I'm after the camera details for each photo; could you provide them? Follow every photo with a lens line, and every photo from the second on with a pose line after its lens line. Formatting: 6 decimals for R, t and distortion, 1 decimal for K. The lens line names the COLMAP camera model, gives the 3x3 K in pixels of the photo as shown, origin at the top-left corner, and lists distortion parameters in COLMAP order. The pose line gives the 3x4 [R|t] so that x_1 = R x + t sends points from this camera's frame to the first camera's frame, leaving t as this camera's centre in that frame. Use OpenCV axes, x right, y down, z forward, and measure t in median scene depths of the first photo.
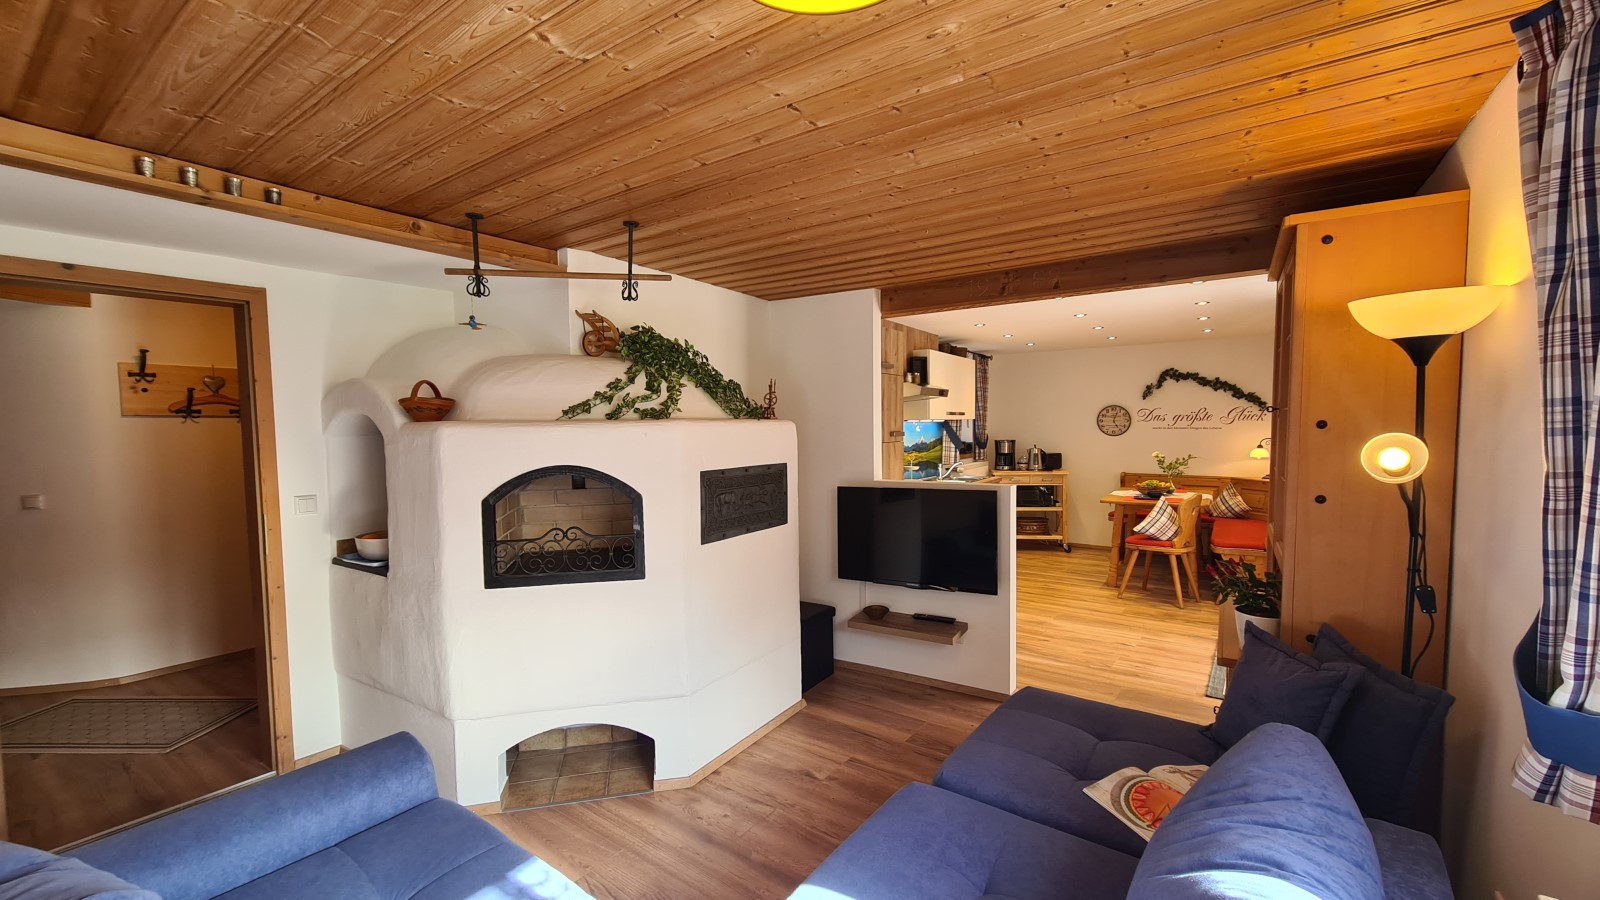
lens RADIAL K [[651.9, 0, 791.1], [0, 651.9, 457.1], [0, 0, 1]] dist [0.008667, -0.000216]
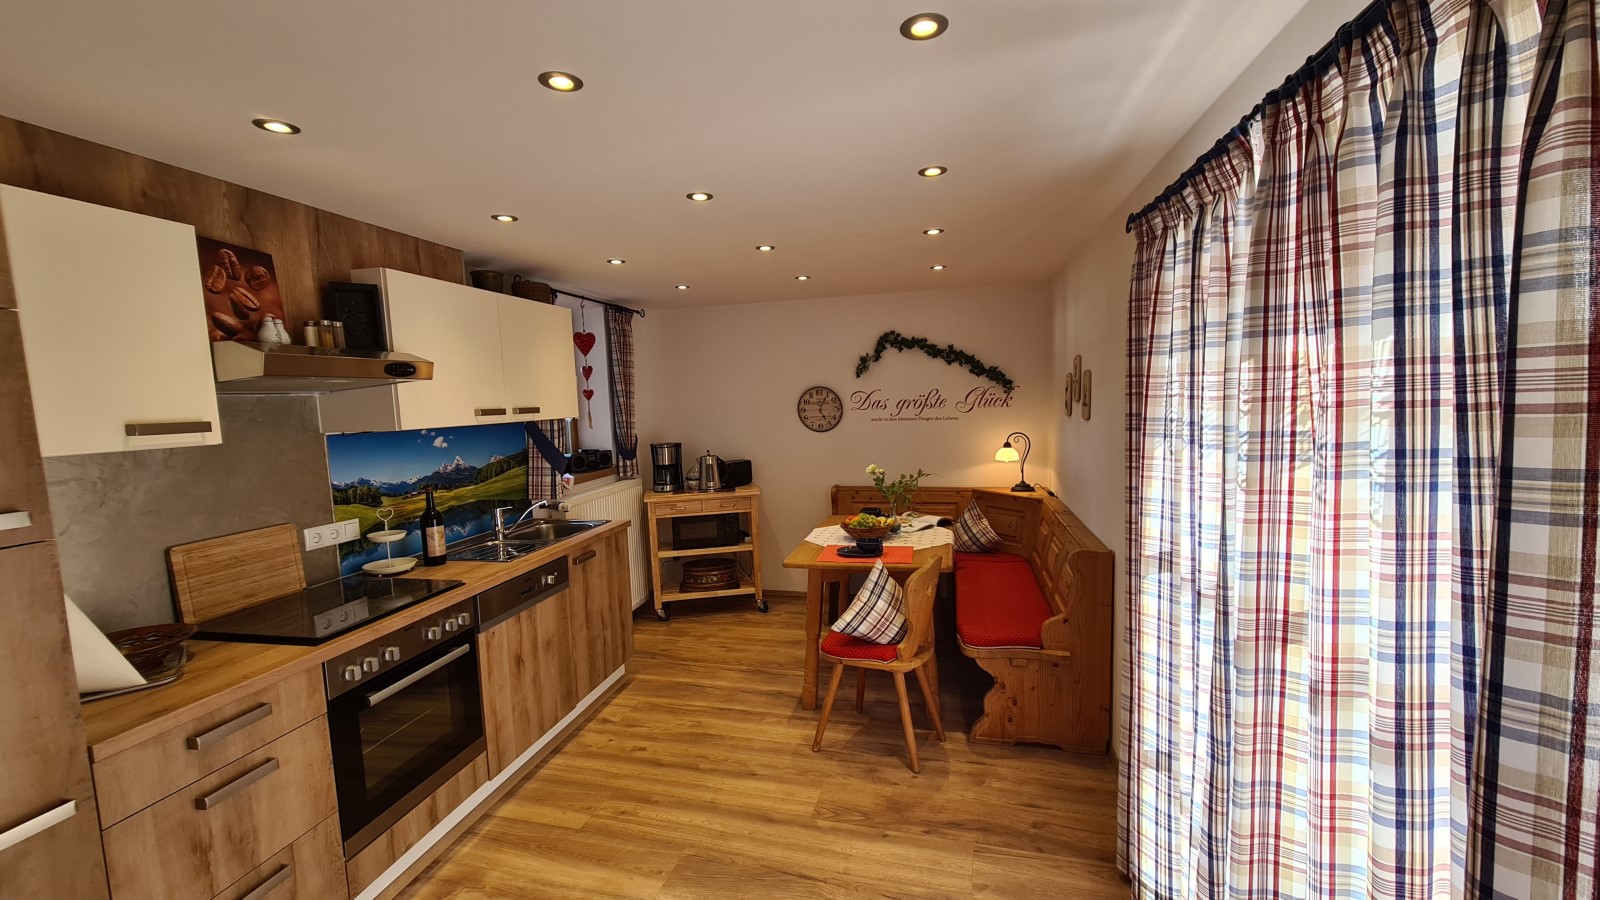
lens RADIAL K [[651.9, 0, 783.4], [0, 651.9, 446.1], [0, 0, 1]] dist [0.008667, -0.000216]
pose [[0.941198, -0.045398, 0.334791, 0.254829], [0.038897, 0.998902, 0.026100, -0.040897], [-0.335609, -0.011543, 0.941931, 0.417254]]
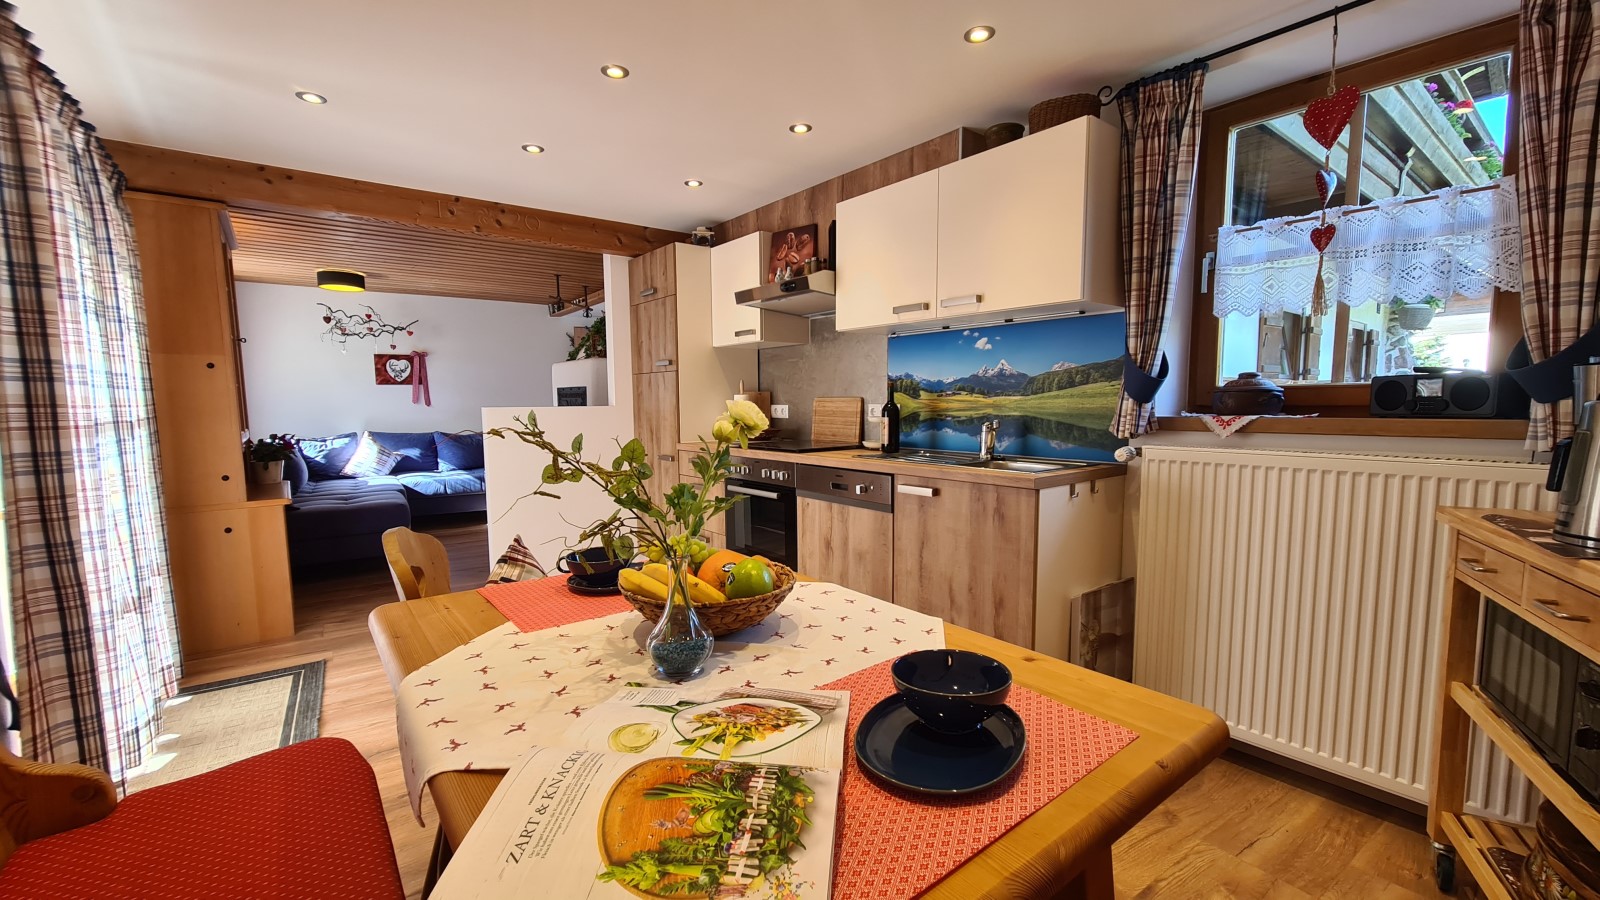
lens RADIAL K [[651.9, 0, 801.5], [0, 651.9, 450.8], [0, 0, 1]] dist [0.008667, -0.000216]
pose [[-0.307852, 0.091502, -0.947024, 0.630570], [-0.035577, 0.993561, 0.107564, -0.012819], [0.950769, 0.066806, -0.302615, 0.950061]]
